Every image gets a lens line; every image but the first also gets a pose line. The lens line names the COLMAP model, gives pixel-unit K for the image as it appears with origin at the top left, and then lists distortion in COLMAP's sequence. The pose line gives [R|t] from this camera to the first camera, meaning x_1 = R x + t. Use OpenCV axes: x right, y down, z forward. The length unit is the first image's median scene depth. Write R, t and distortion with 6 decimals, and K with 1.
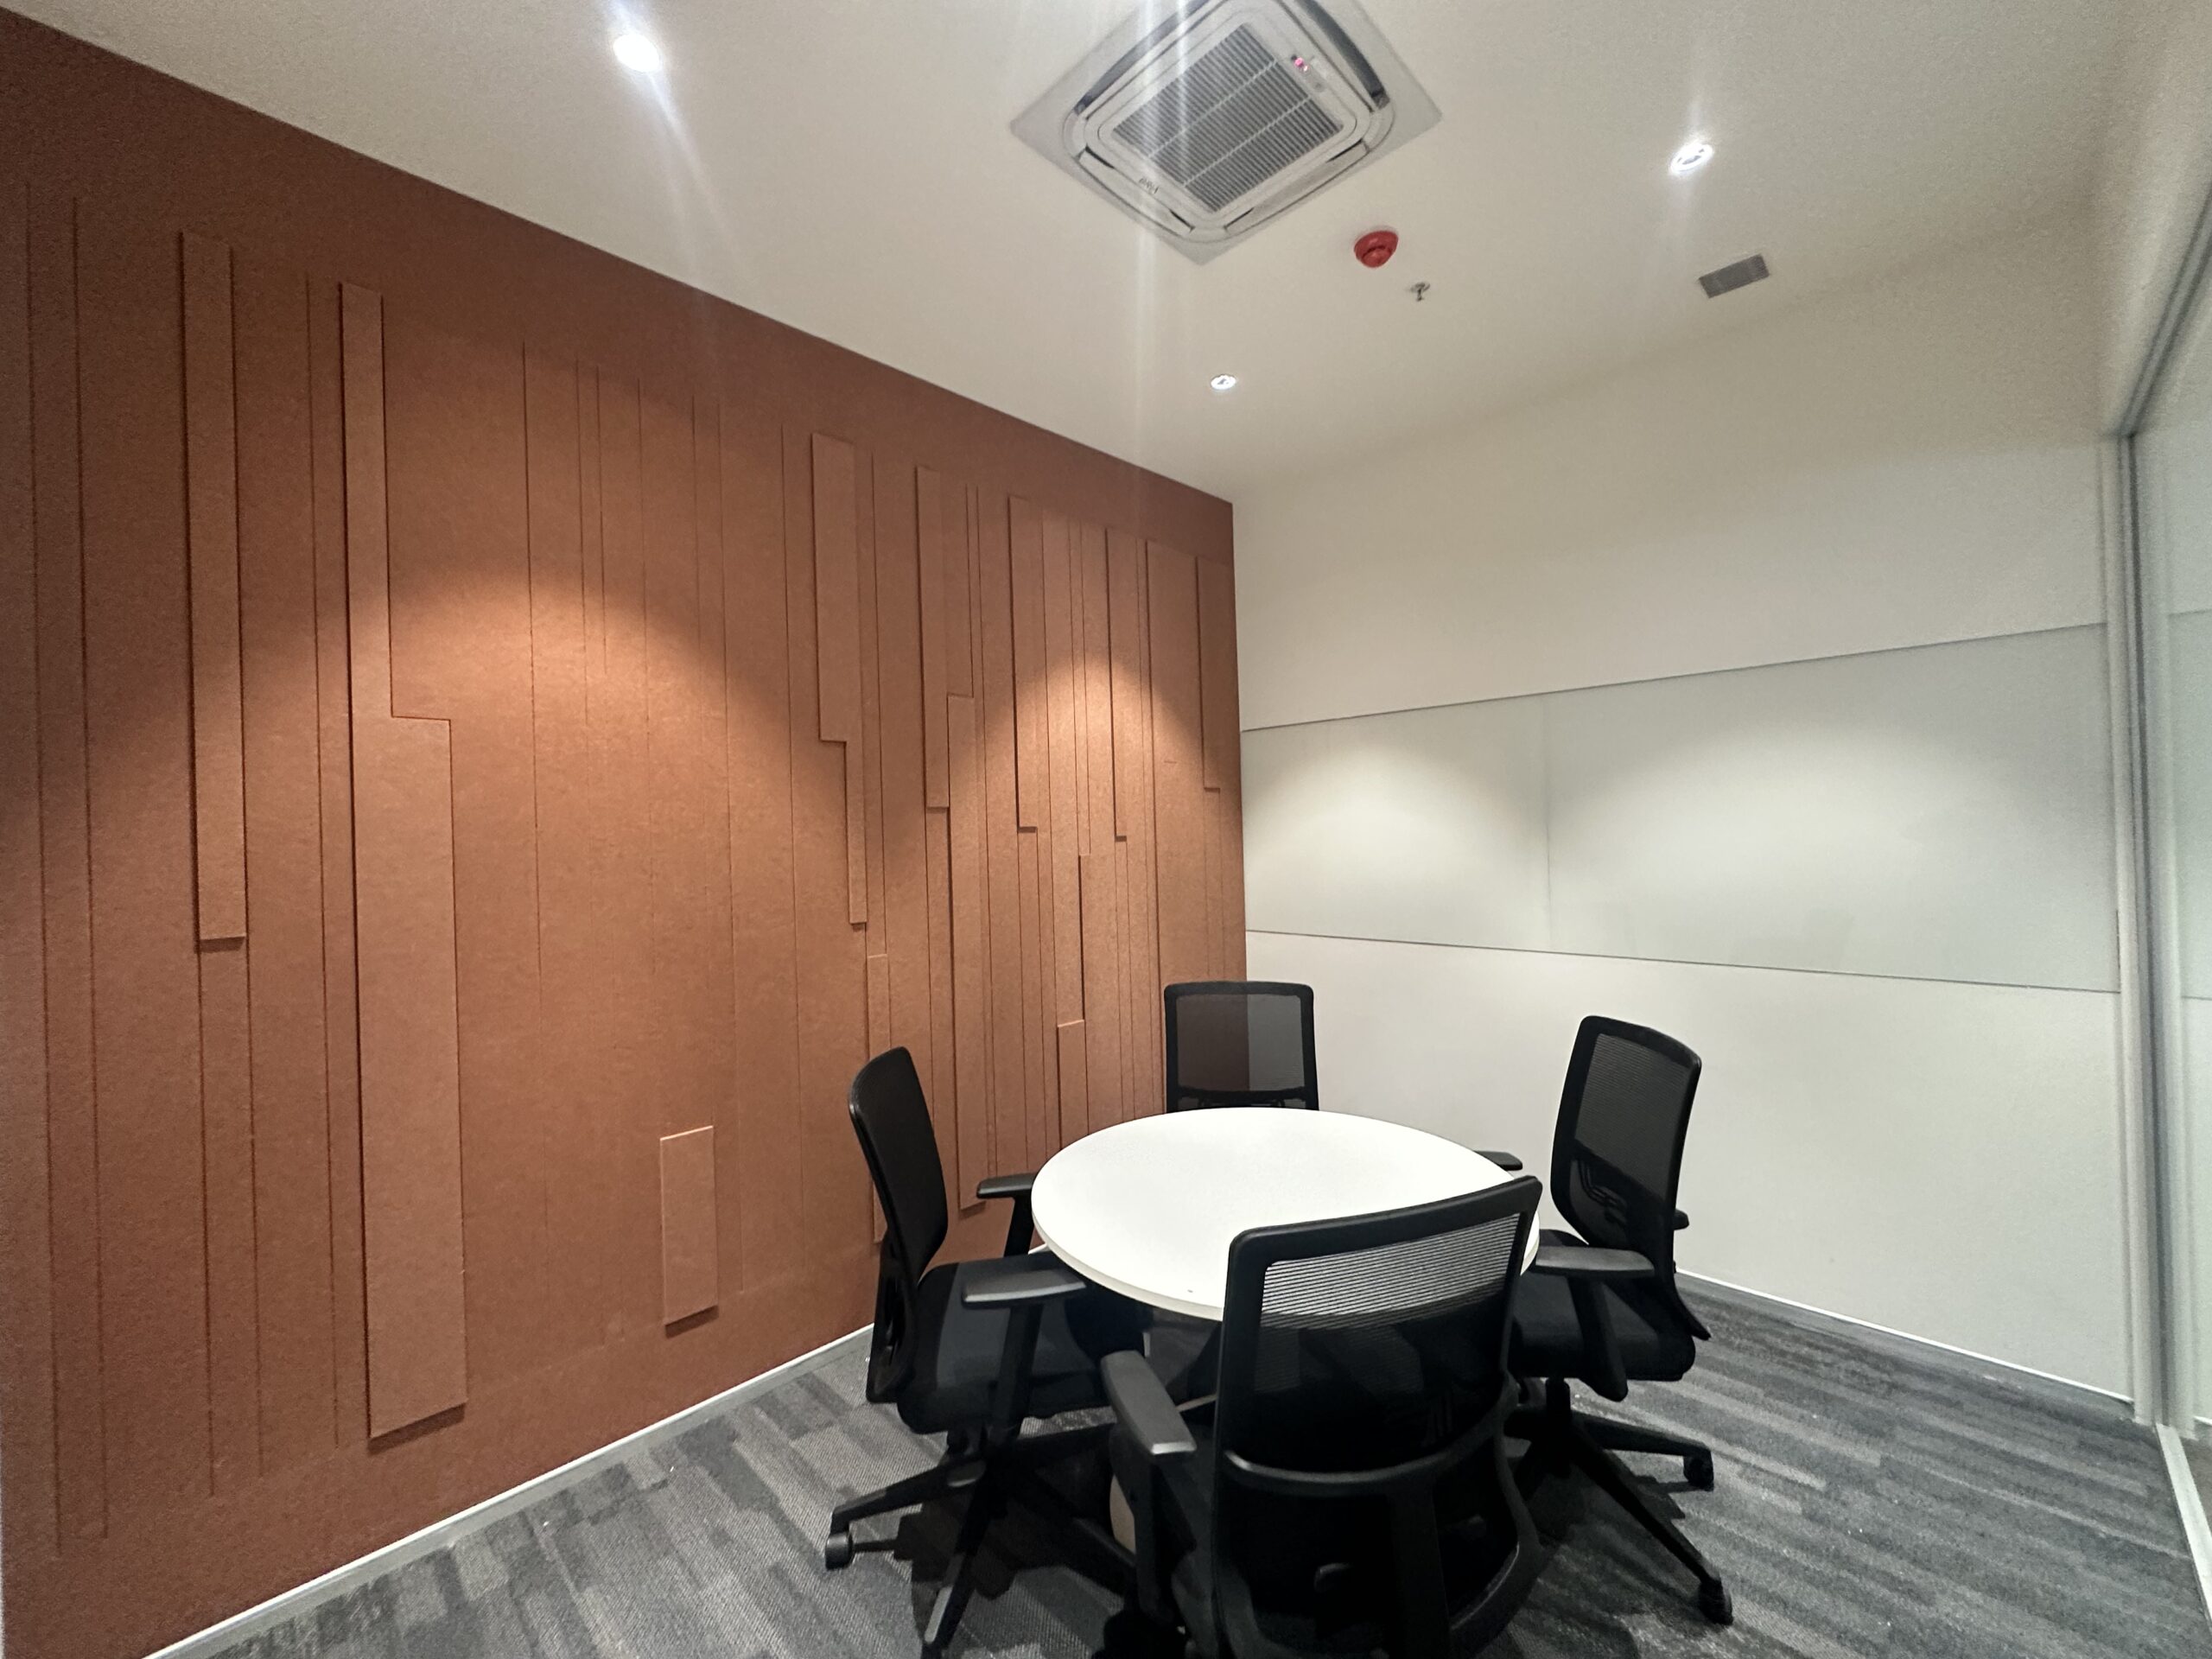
lens RADIAL K [[879.5, 0, 1109.2], [0, 879.5, 828.0], [0, 0, 1]] dist [0.000833, -0.000035]
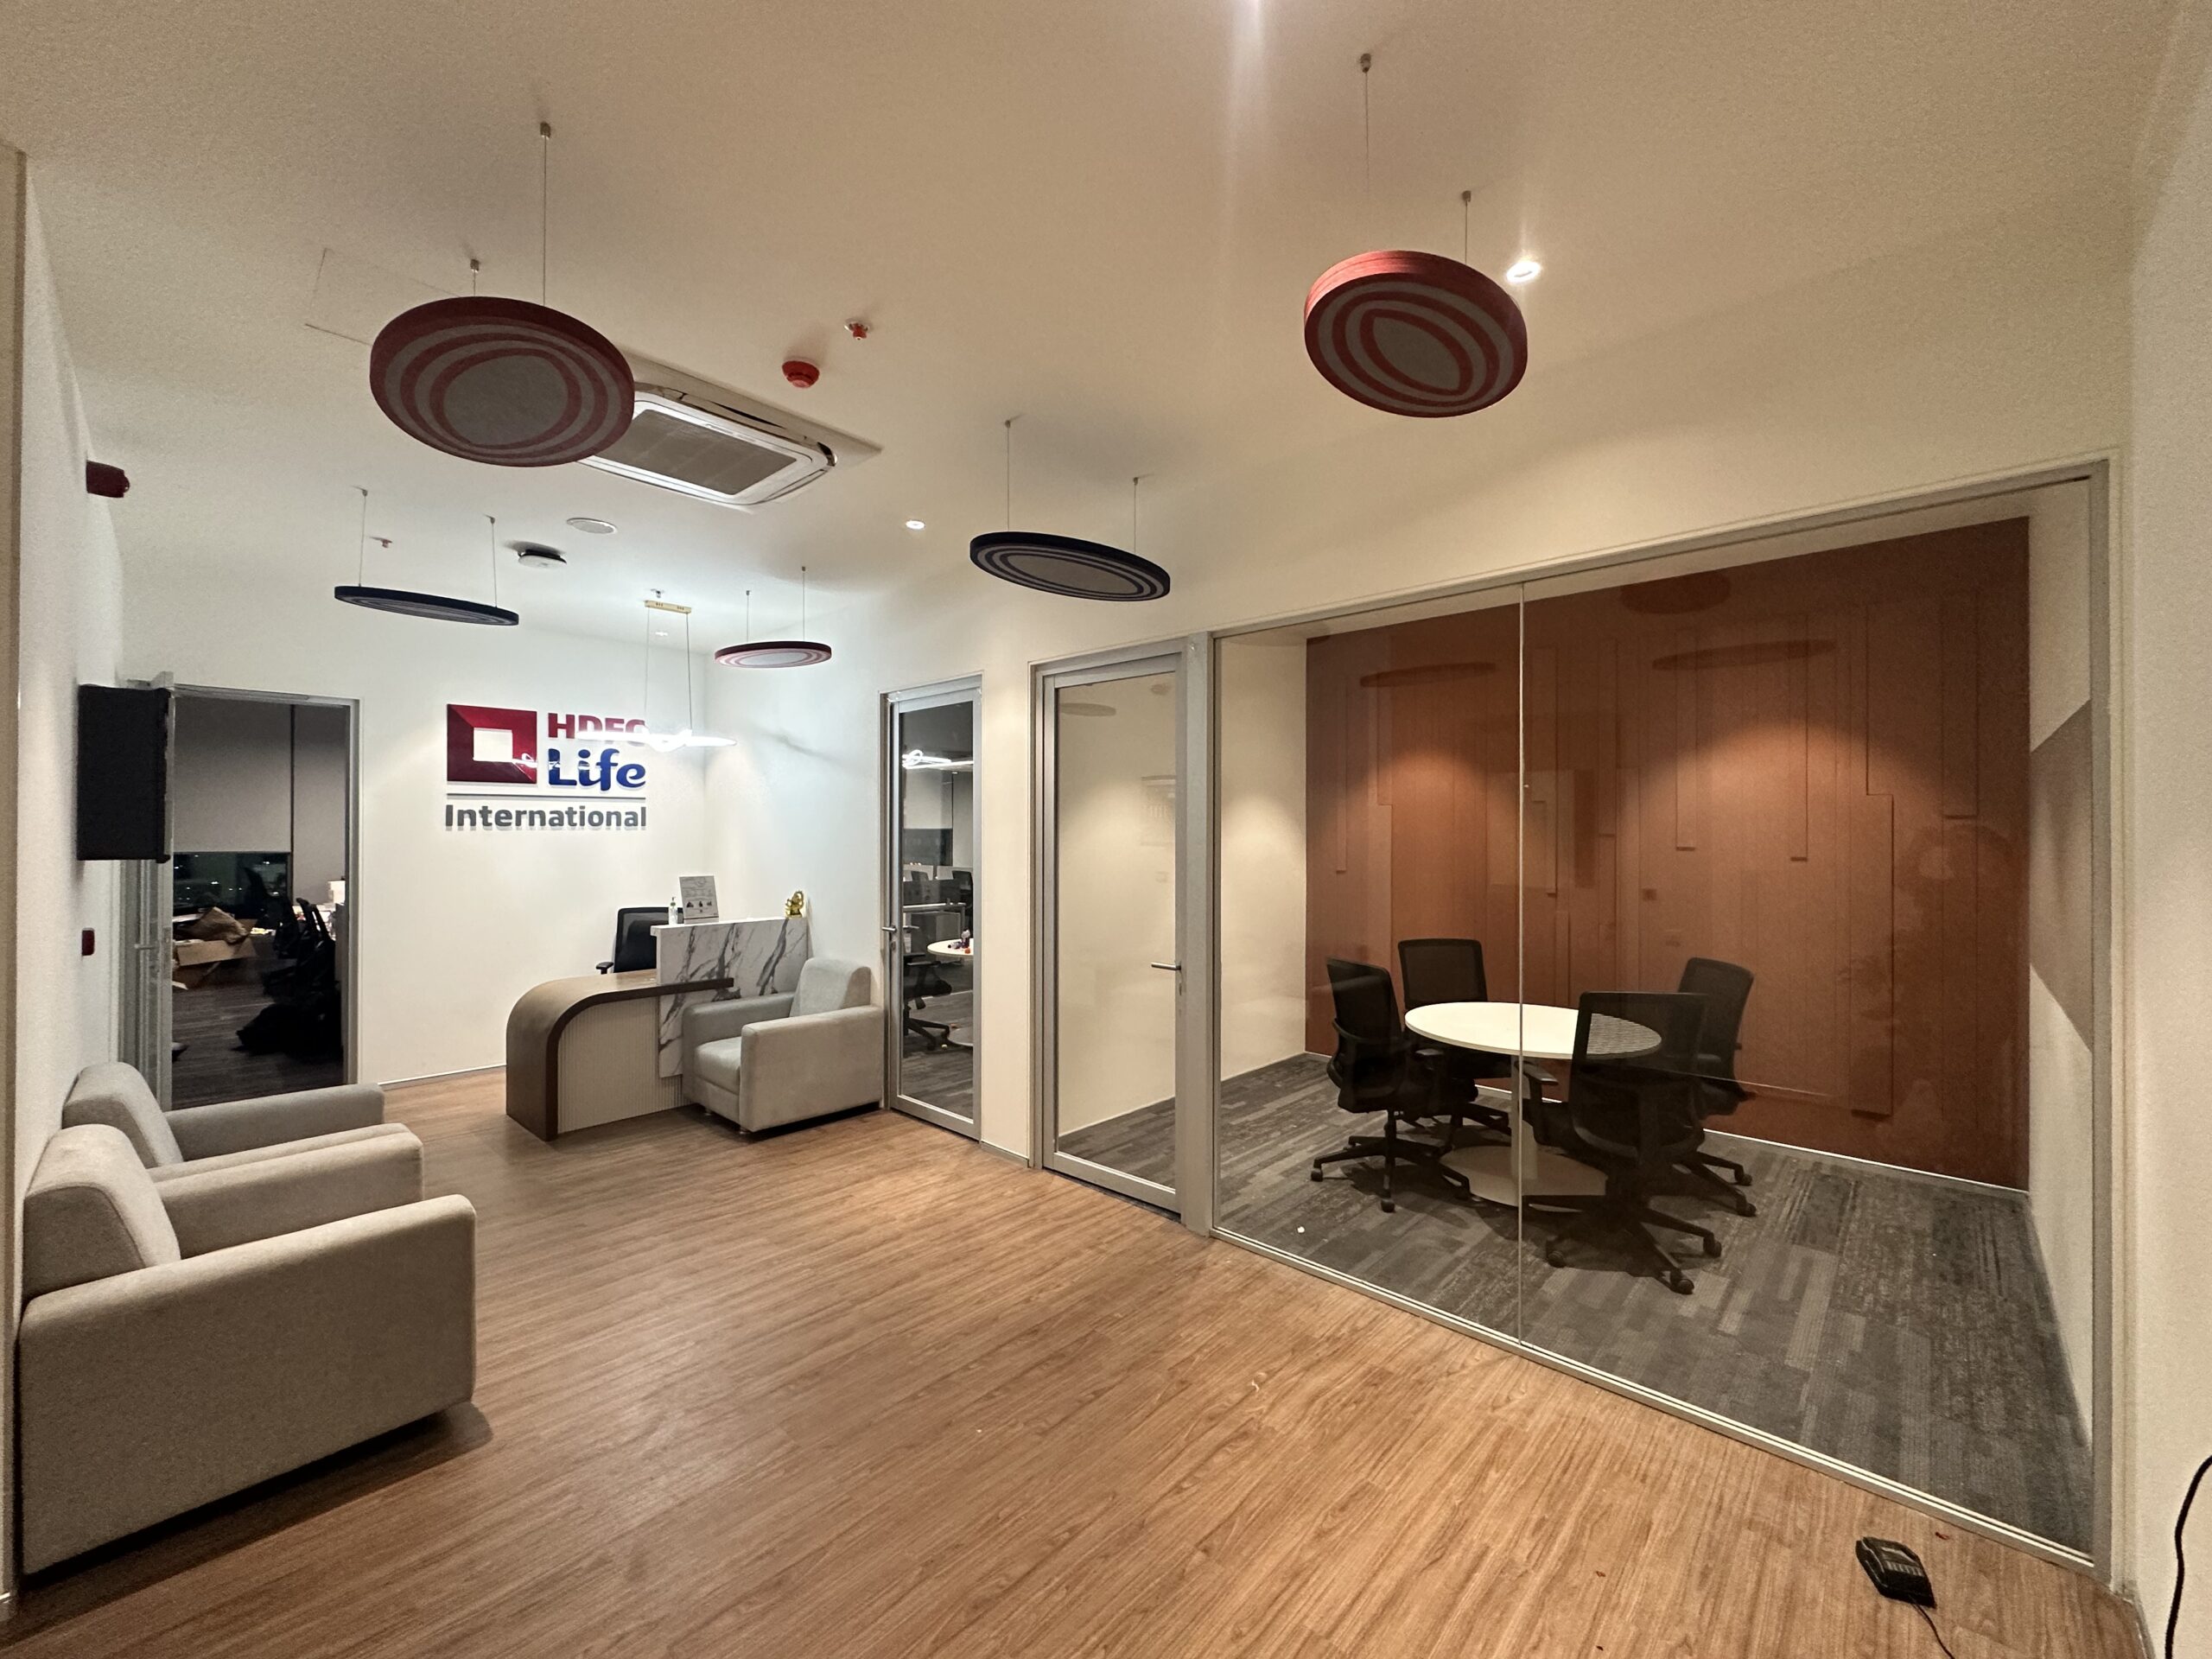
lens RADIAL K [[879.5, 0, 1109.8], [0, 879.5, 830.4], [0, 0, 1]] dist [0.000833, -0.000035]
pose [[0.025989, 0.023394, -0.999388, 1.894474], [0.004096, 0.999715, 0.023509, -0.095402], [0.999654, -0.004704, 0.025885, -0.034720]]
